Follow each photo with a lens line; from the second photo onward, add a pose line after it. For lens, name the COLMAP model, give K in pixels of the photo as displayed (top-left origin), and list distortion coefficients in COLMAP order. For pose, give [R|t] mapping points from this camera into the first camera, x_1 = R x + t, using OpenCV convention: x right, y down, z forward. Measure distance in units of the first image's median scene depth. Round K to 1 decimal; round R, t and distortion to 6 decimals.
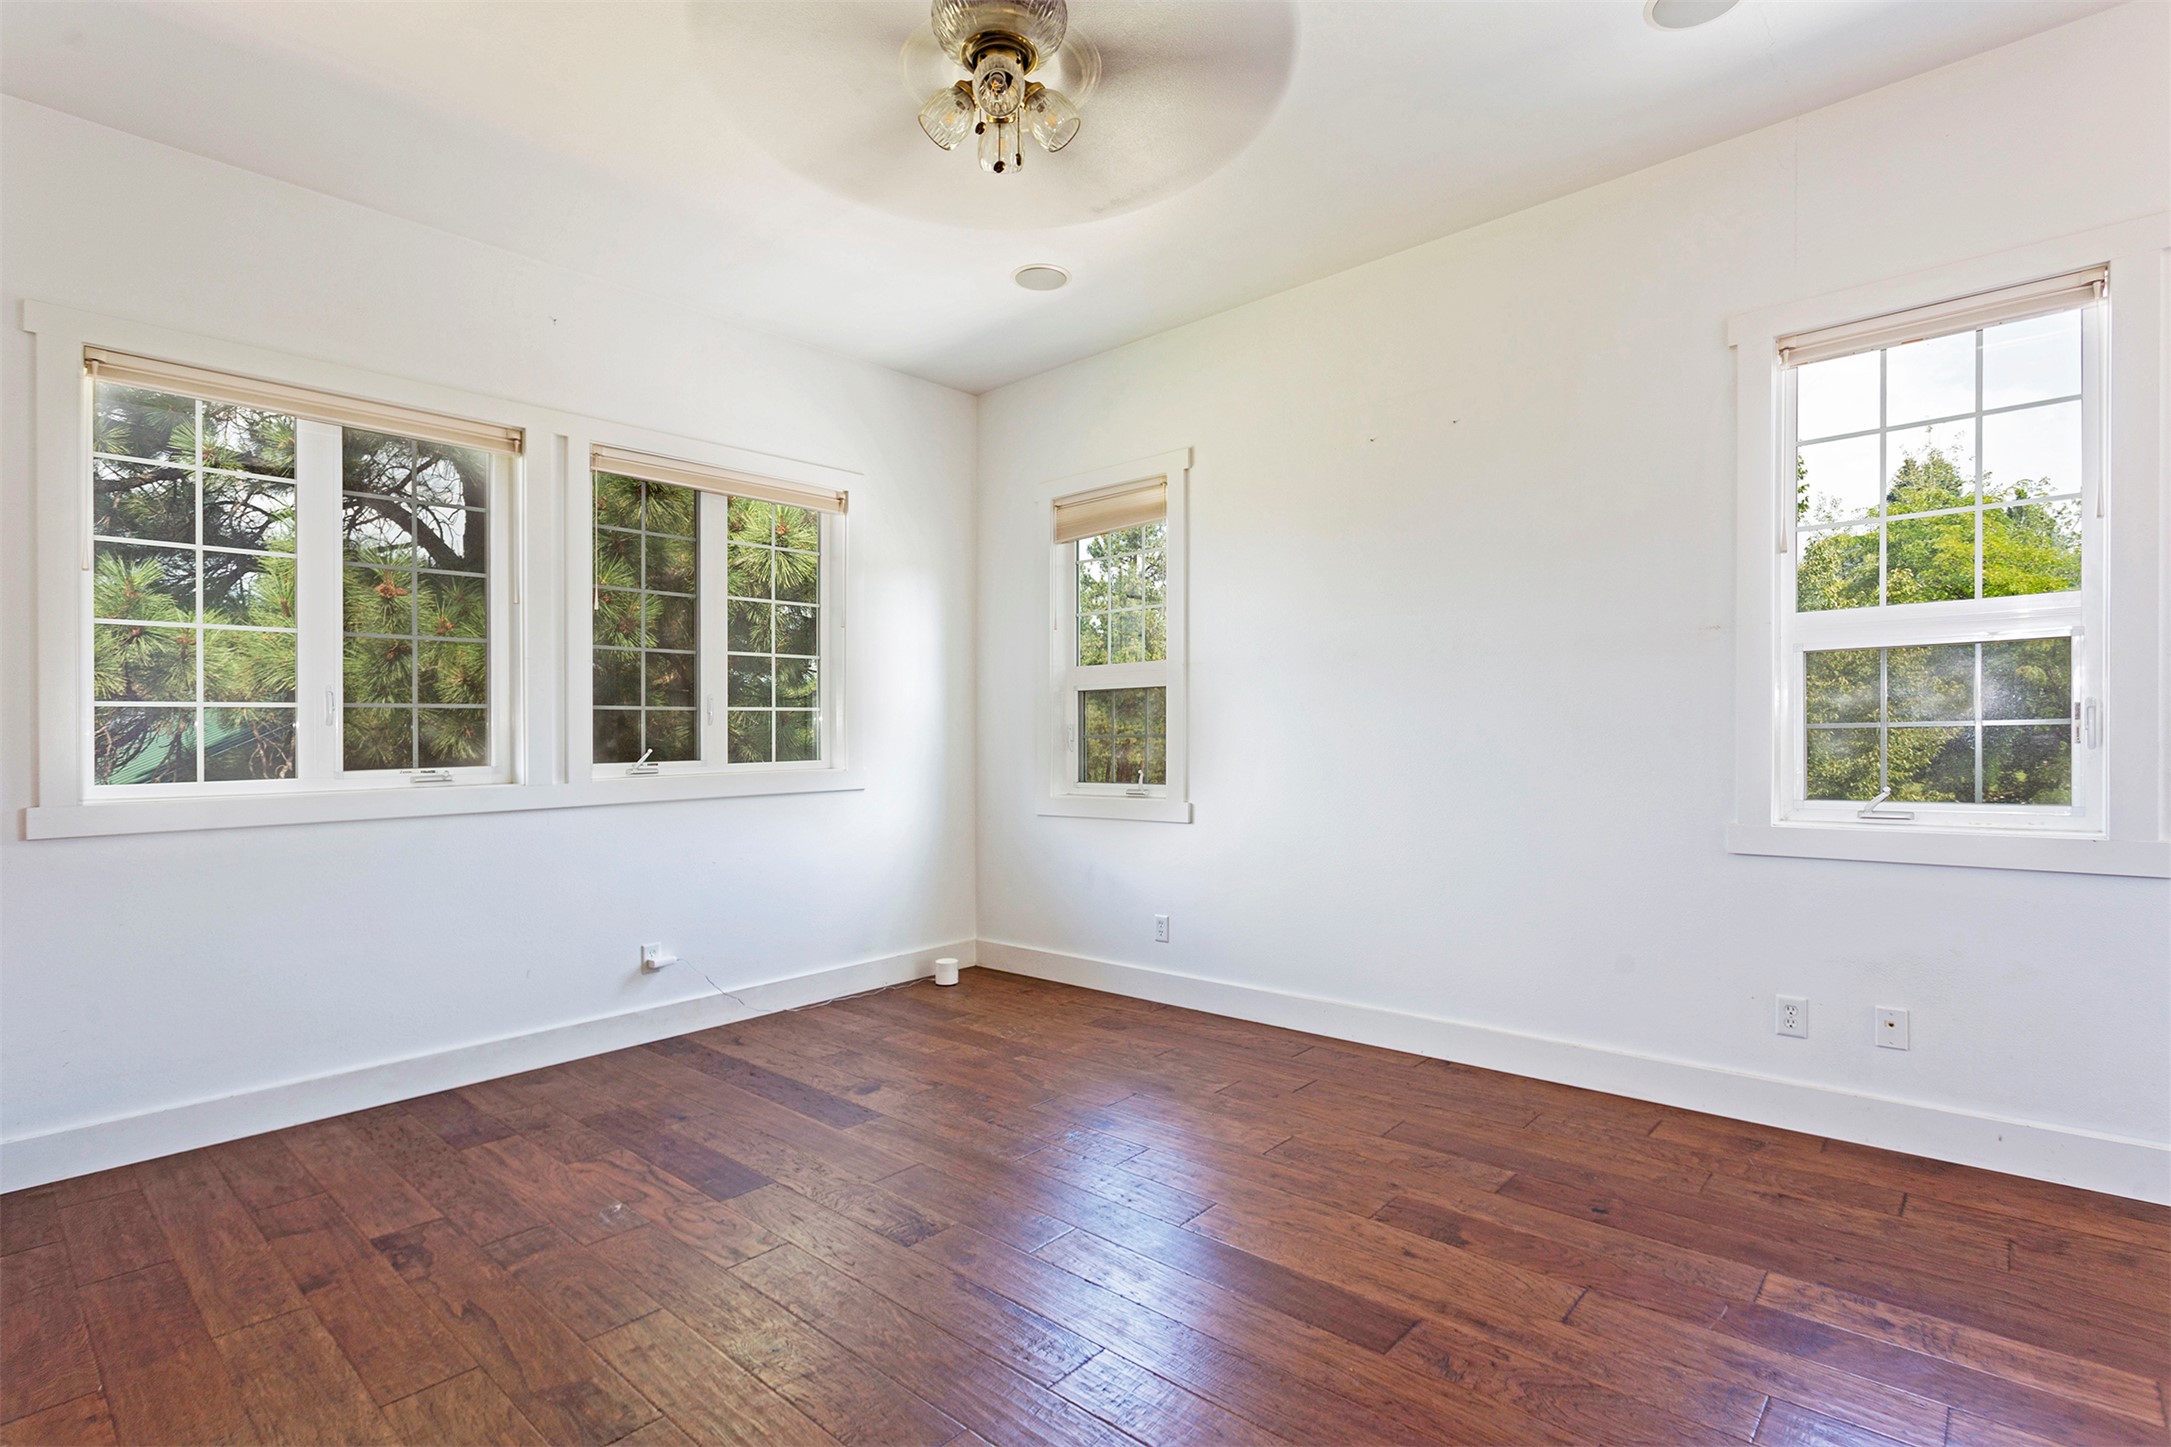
lens RADIAL K [[1053.8, 0, 1092.0], [0, 1053.8, 742.3], [0, 0, 1]] dist [-0.001481, 0.000611]
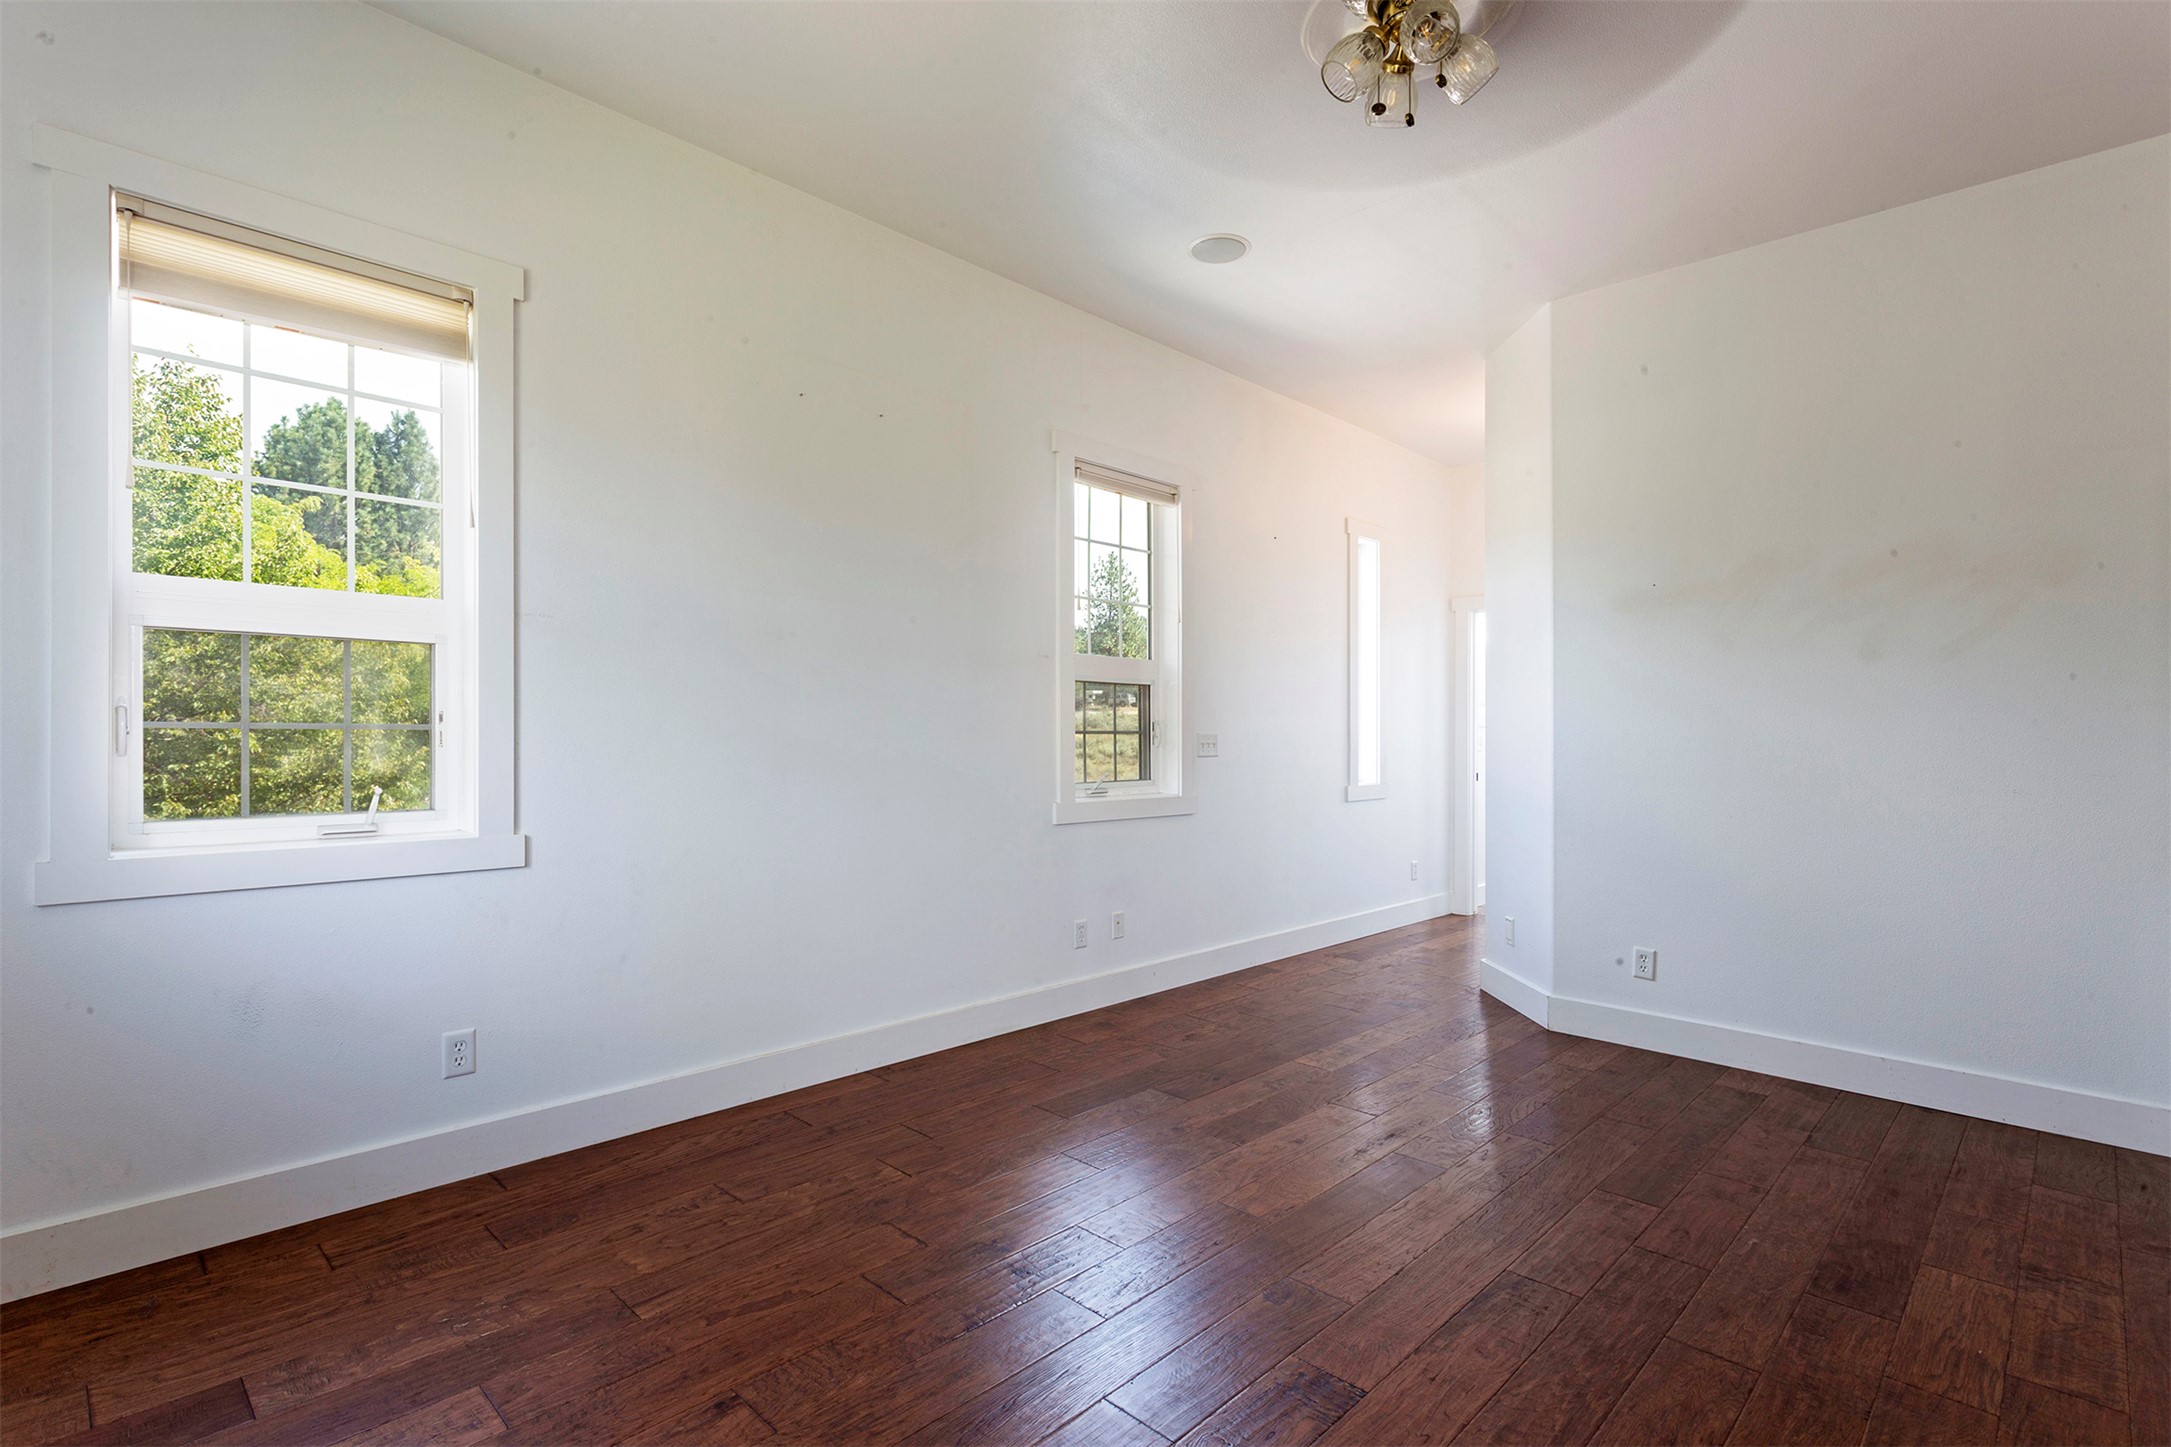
lens RADIAL K [[1053.8, 0, 1091.8], [0, 1053.8, 729.3], [0, 0, 1]] dist [-0.001481, 0.000611]
pose [[0.025538, 0.011541, 0.999607, -0.661724], [-0.008736, 0.999898, -0.011321, -0.001893], [-0.999636, -0.008443, 0.025636, 0.809901]]
